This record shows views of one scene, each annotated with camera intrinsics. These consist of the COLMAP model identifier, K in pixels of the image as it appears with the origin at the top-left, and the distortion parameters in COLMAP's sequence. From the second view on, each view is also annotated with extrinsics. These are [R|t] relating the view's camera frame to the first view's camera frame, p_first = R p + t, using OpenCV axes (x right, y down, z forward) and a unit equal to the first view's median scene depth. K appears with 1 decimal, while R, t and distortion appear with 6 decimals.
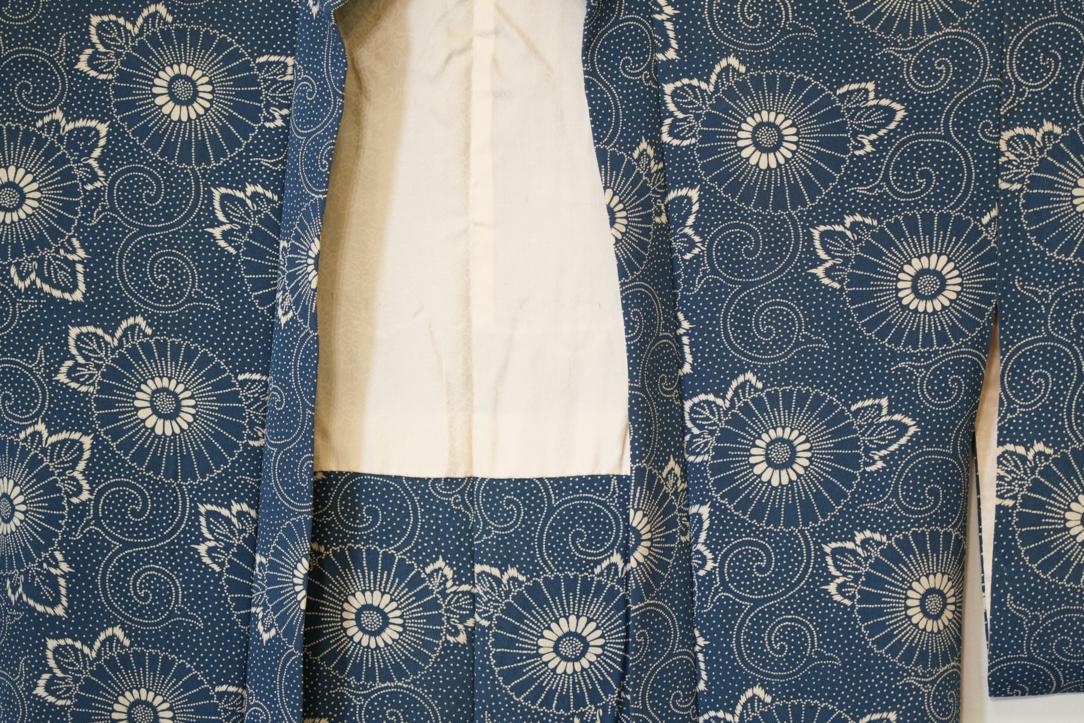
lens RADIAL K [[3403.5, 0, 539.5], [0, 3403.5, 362.7], [0, 0, 1]] dist [-0.100684, 0.000000]
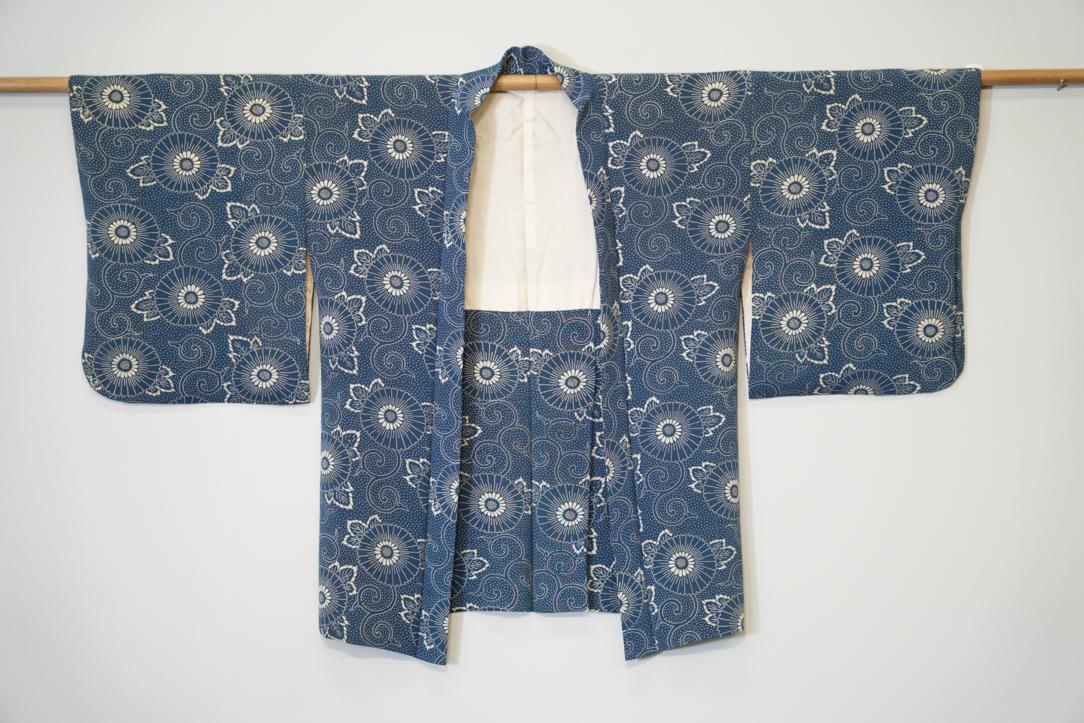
lens RADIAL K [[2717.3, 0, 542.4], [0, 2717.3, 360.3], [0, 0, 1]] dist [-0.143202, 0.000000]
pose [[0.992178, -0.021124, 0.123031, -0.242718], [0.014990, 0.998608, 0.050573, -0.027147], [-0.123928, -0.048333, 0.991113, -0.861475]]
